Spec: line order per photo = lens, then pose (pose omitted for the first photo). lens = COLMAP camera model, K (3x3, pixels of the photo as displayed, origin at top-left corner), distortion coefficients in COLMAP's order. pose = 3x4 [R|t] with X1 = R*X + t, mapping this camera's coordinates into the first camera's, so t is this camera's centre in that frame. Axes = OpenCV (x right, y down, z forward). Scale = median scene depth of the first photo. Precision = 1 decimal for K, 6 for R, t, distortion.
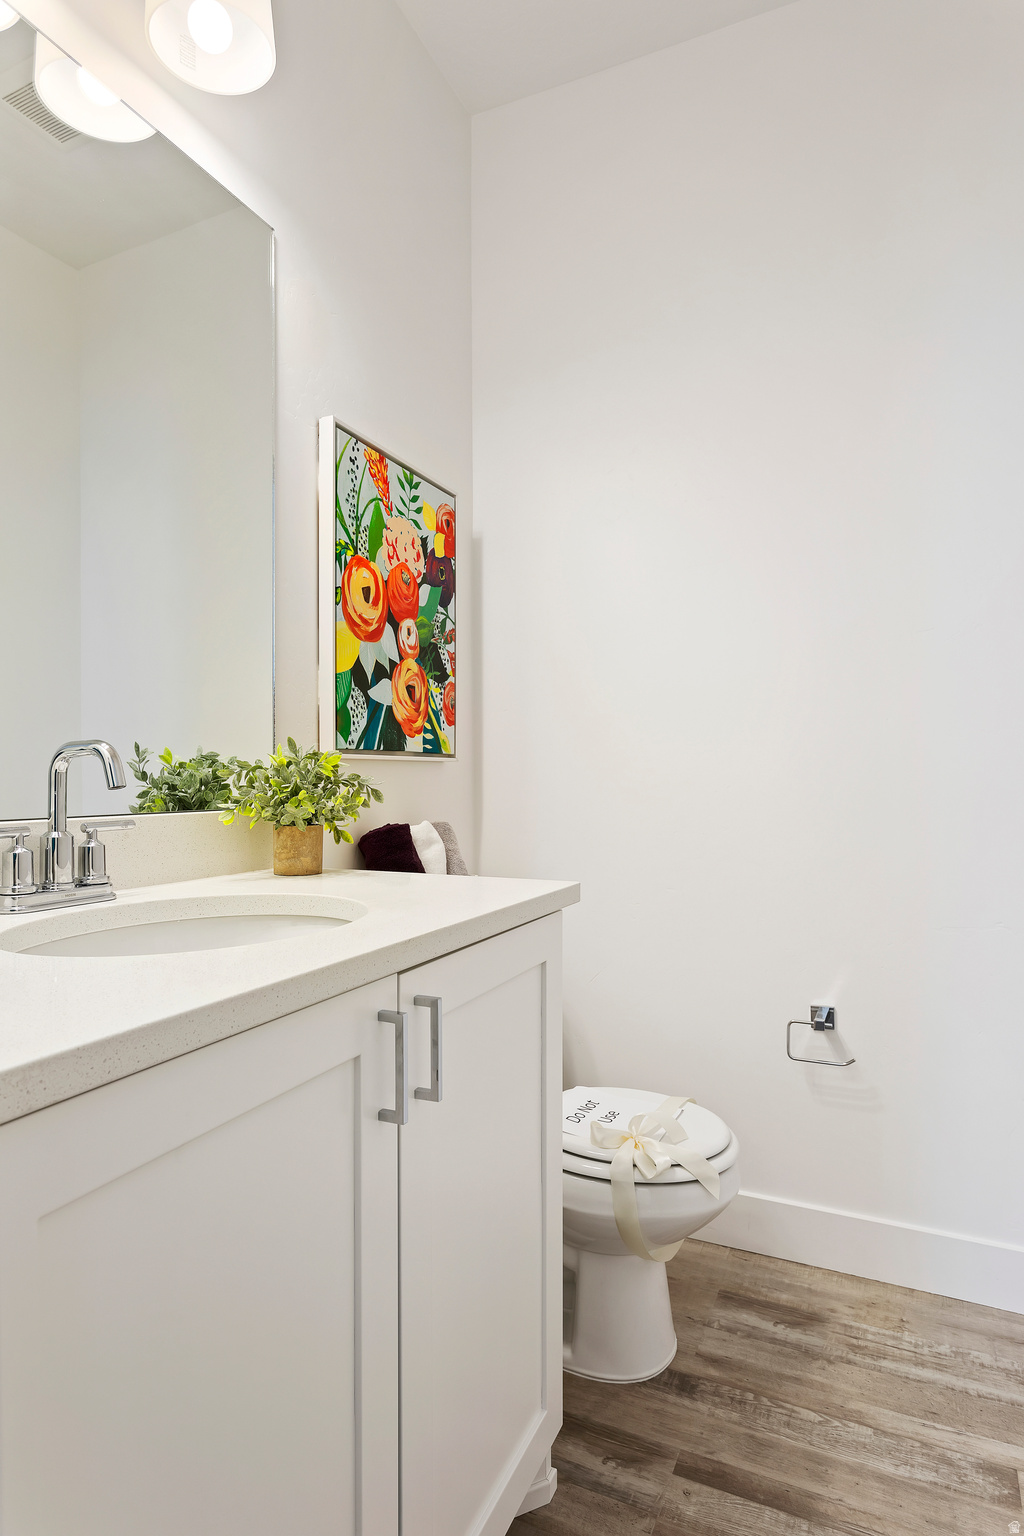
lens RADIAL K [[863.4, 0, 508.4], [0, 863.4, 769.0], [0, 0, 1]] dist [0.002740, 0.001533]
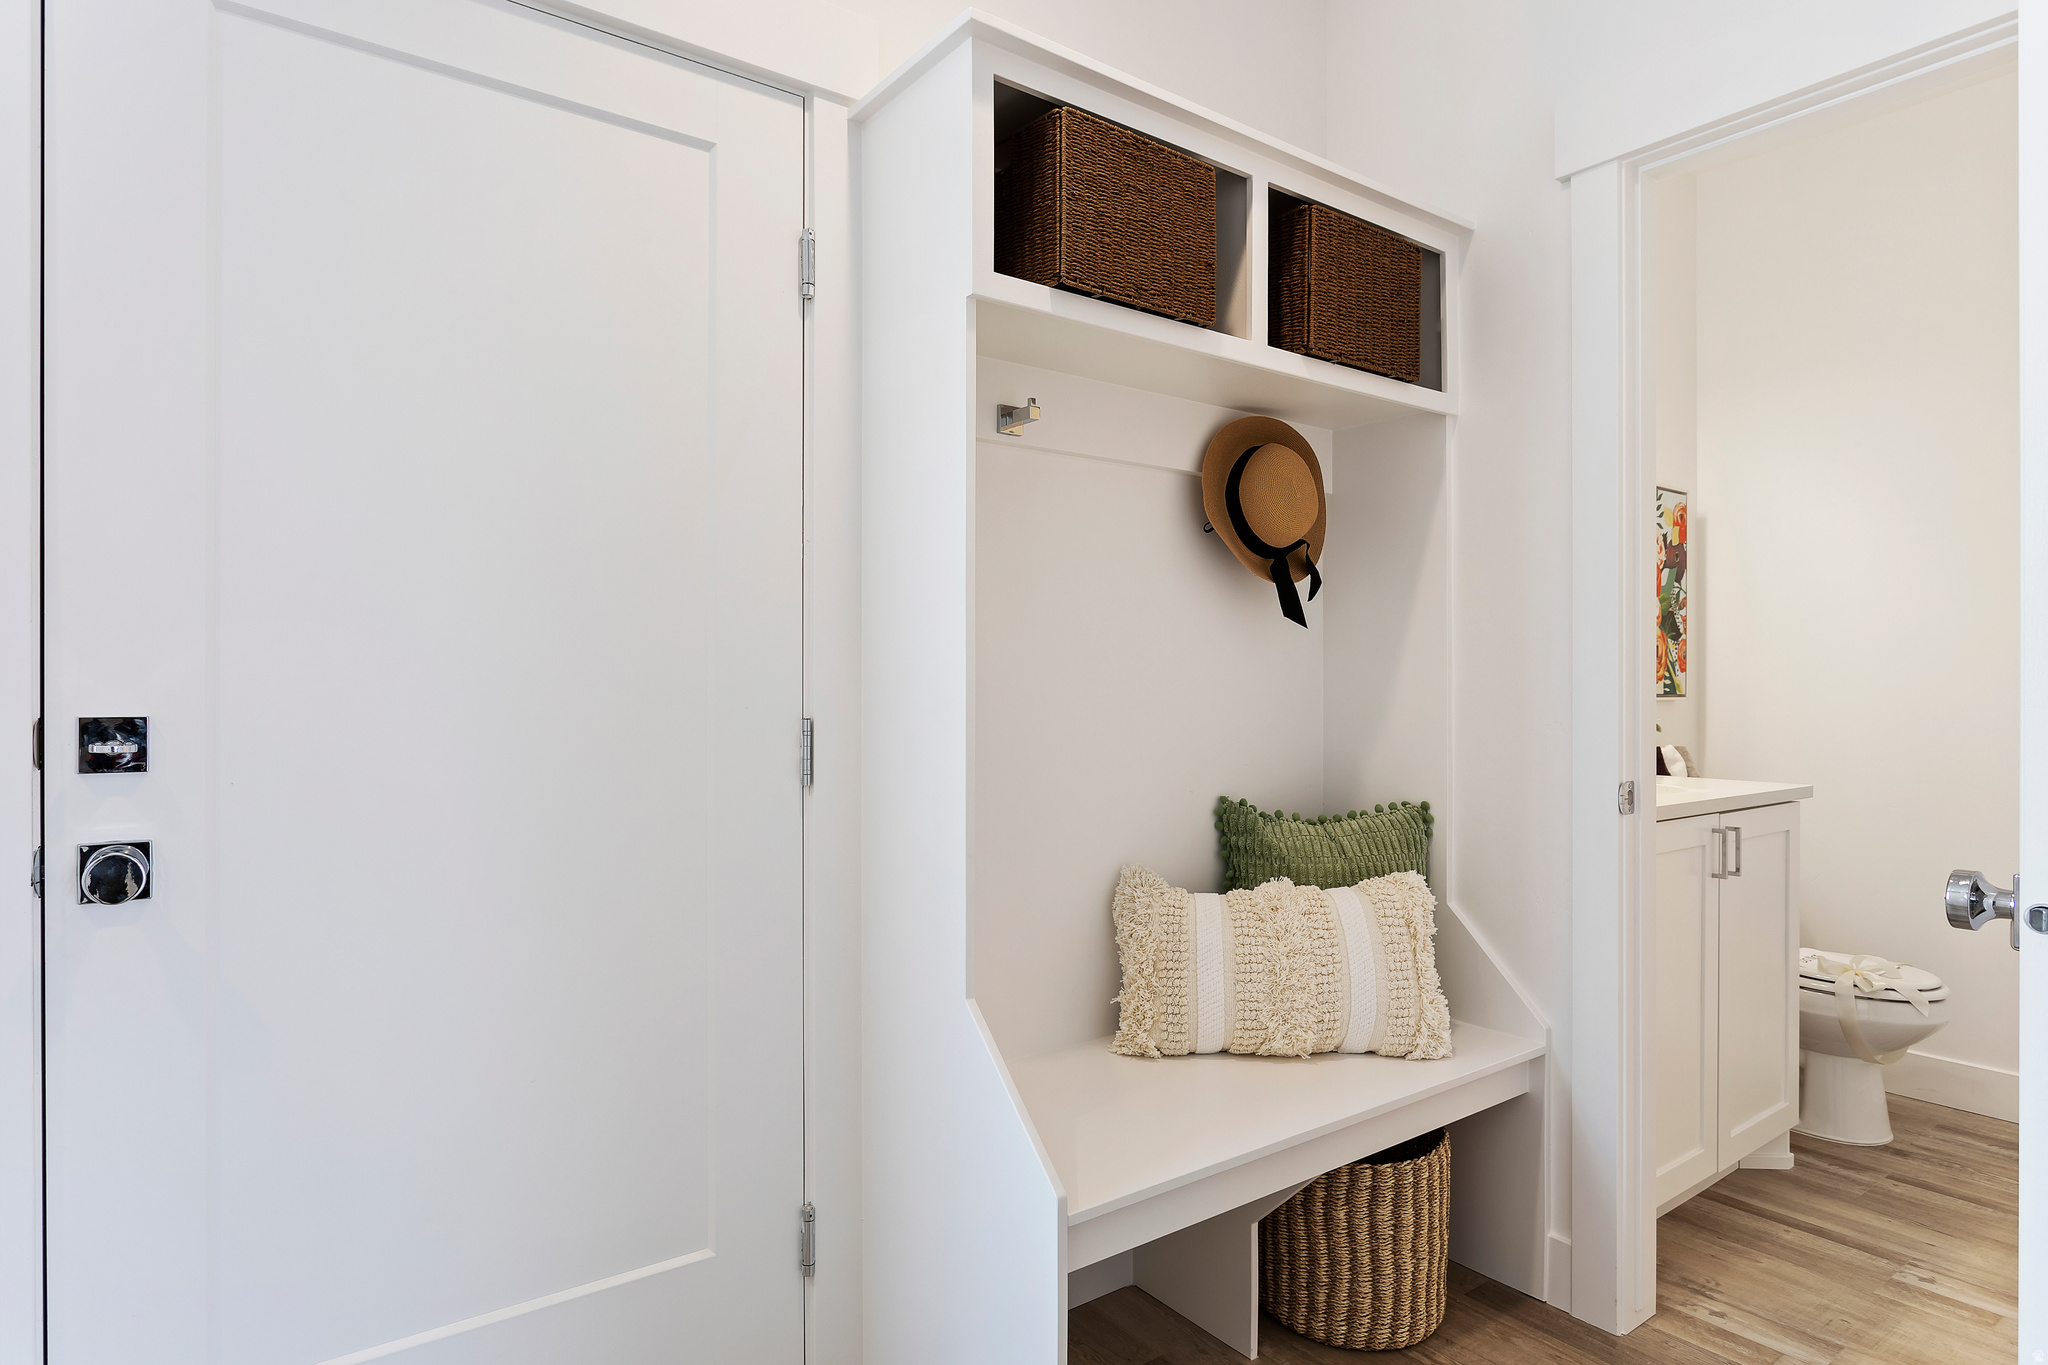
lens RADIAL K [[1151.2, 0, 1026.0], [0, 1151.2, 688.6], [0, 0, 1]] dist [0.002740, 0.001533]
pose [[0.887610, 0.002654, -0.460588, -0.165229], [0.000827, 0.999973, 0.007356, -0.044908], [0.460595, -0.006910, 0.887583, -1.129093]]
